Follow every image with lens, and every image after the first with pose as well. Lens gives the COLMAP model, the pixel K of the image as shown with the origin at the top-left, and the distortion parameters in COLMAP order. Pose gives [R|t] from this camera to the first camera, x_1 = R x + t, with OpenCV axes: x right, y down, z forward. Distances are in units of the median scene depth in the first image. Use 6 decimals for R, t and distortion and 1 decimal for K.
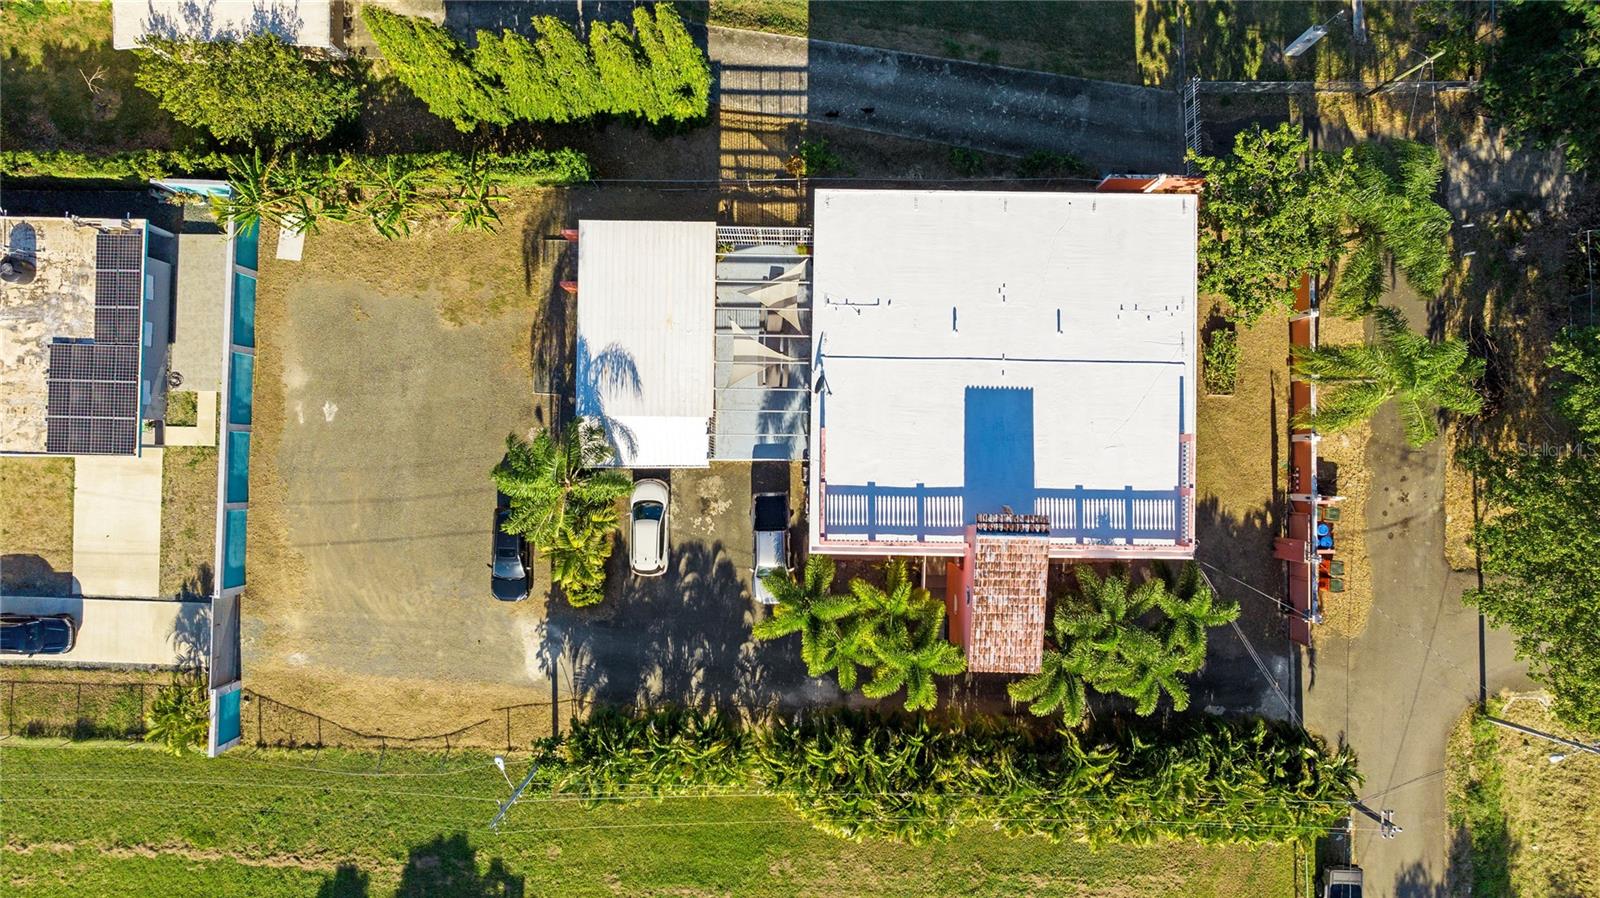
lens RADIAL K [[1121.8, 0, 790.9], [0, 1121.8, 447.6], [0, 0, 1]] dist [-0.008058, 0.001697]
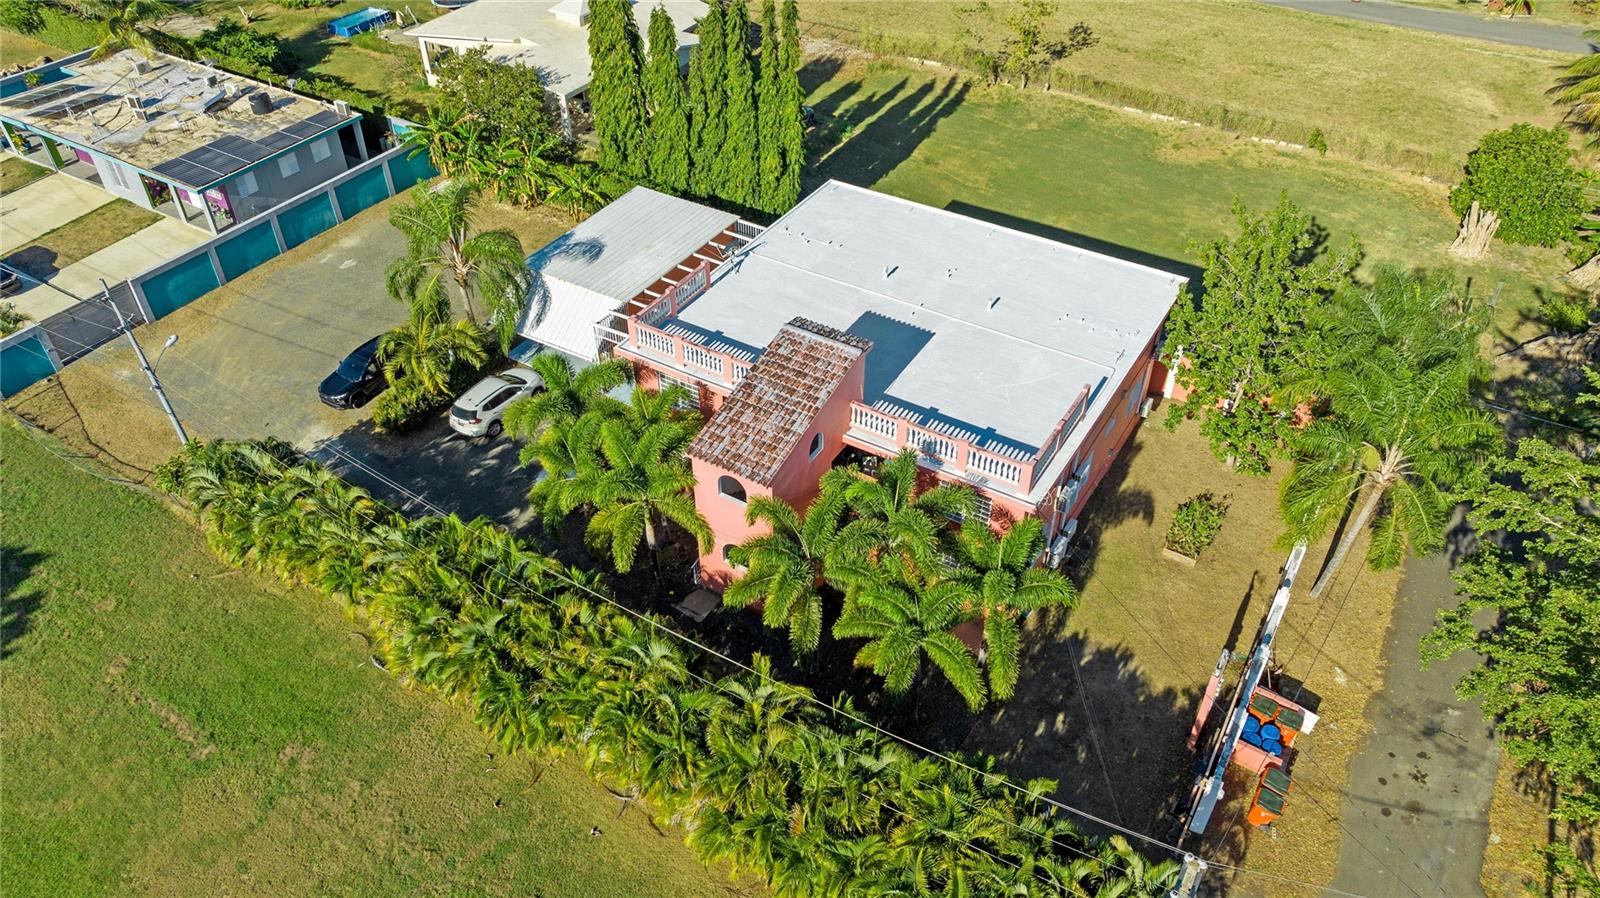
lens RADIAL K [[1121.8, 0, 790.9], [0, 1121.8, 447.6], [0, 0, 1]] dist [-0.008058, 0.001697]
pose [[0.858463, 0.328569, -0.393807, 0.436150], [-0.512744, 0.567191, -0.644506, 0.546077], [0.011599, 0.755207, 0.655384, 0.439723]]
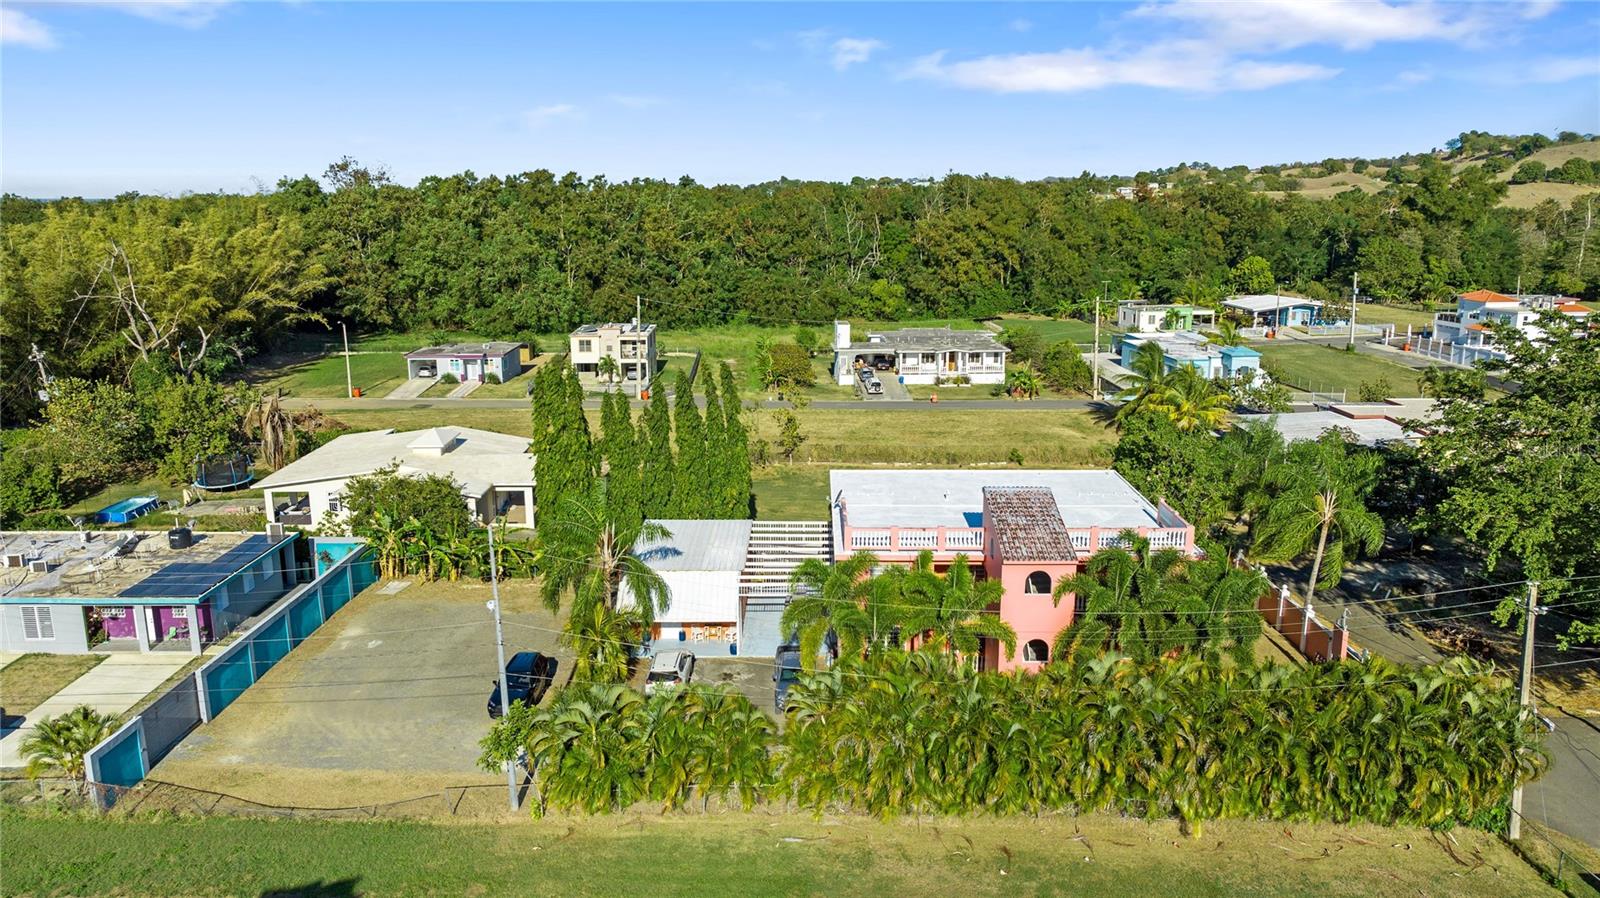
lens RADIAL K [[1143.7, 0, 800.0], [0, 1143.7, 449.0], [0, 0, 1]] dist [-0.050271, 0.051738]
pose [[0.999986, -0.003597, 0.003999, -0.016938], [0.004745, 0.239713, -0.970832, 0.965872], [0.002533, 0.970837, 0.239727, 0.575596]]
